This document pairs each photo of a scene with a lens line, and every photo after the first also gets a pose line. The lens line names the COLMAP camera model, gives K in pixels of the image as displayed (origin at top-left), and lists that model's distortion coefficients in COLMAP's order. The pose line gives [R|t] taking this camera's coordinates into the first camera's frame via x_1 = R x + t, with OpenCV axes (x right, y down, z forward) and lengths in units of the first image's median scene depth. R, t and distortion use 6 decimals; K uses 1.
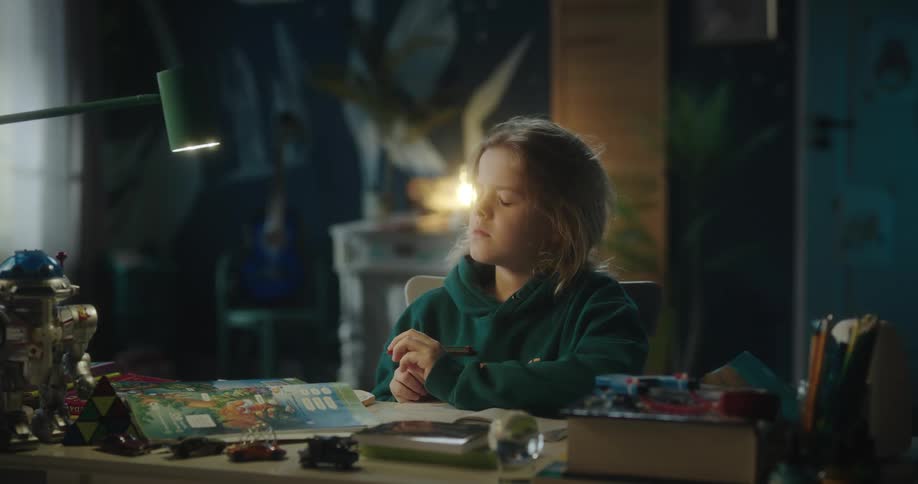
lens RADIAL K [[1573.3, 0, 459.0], [0, 1573.3, 242.0], [0, 0, 1]] dist [0.082332, -0.150520]
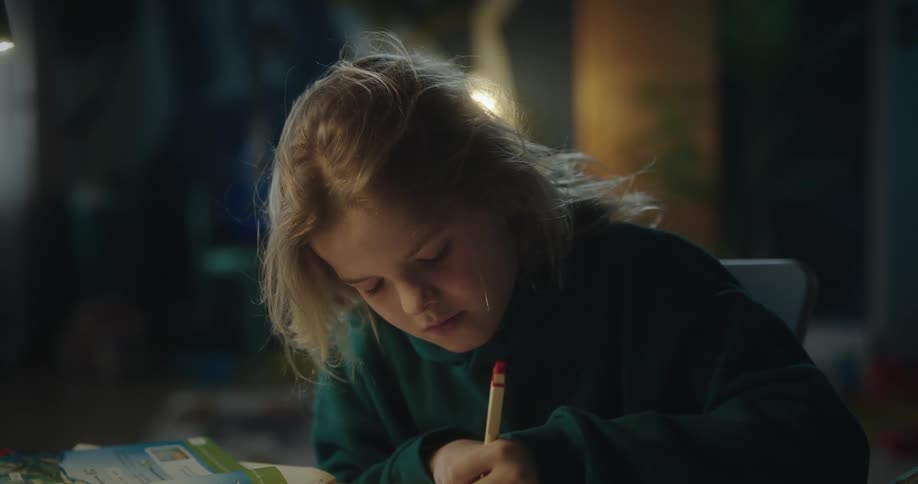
lens RADIAL K [[1573.3, 0, 459.0], [0, 1573.3, 242.0], [0, 0, 1]] dist [0.082332, -0.150520]
pose [[0.999676, -0.024754, -0.005951, -0.009691], [0.025040, 0.998231, 0.053923, -0.017275], [0.004606, -0.054055, 0.998527, 0.460353]]
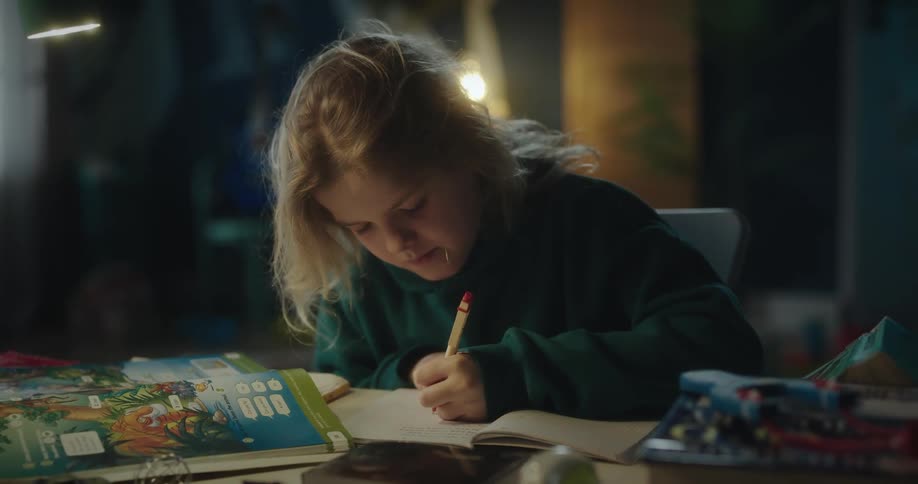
lens RADIAL K [[1573.3, 0, 459.0], [0, 1573.3, 242.0], [0, 0, 1]] dist [0.082332, -0.150520]
pose [[0.999814, -0.018801, -0.004328, 0.000269], [0.019051, 0.997535, 0.067540, -0.013410], [0.003048, -0.067610, 0.997707, 0.328636]]
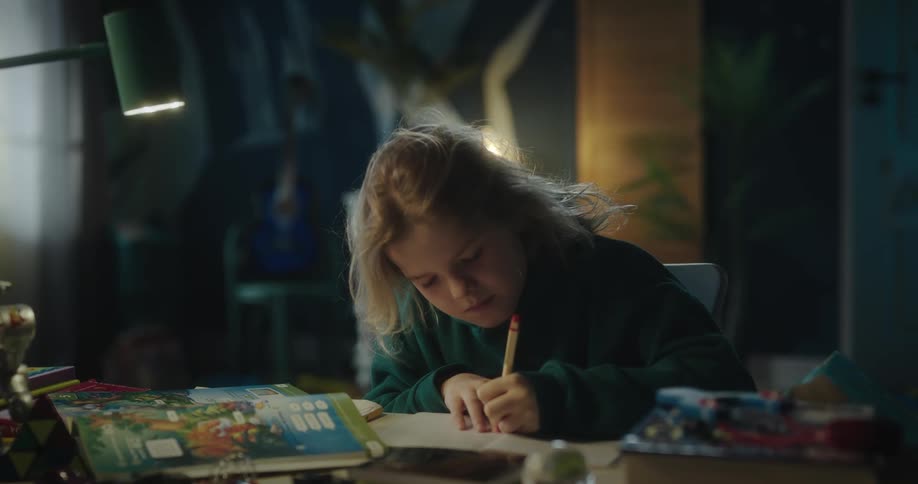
lens RADIAL K [[1573.3, 0, 459.0], [0, 1573.3, 242.0], [0, 0, 1]] dist [0.082332, -0.150520]
pose [[0.999831, -0.011663, -0.014220, -0.000174], [0.011990, 0.999659, 0.023178, -0.008614], [0.013945, -0.023345, 0.999630, 0.191278]]
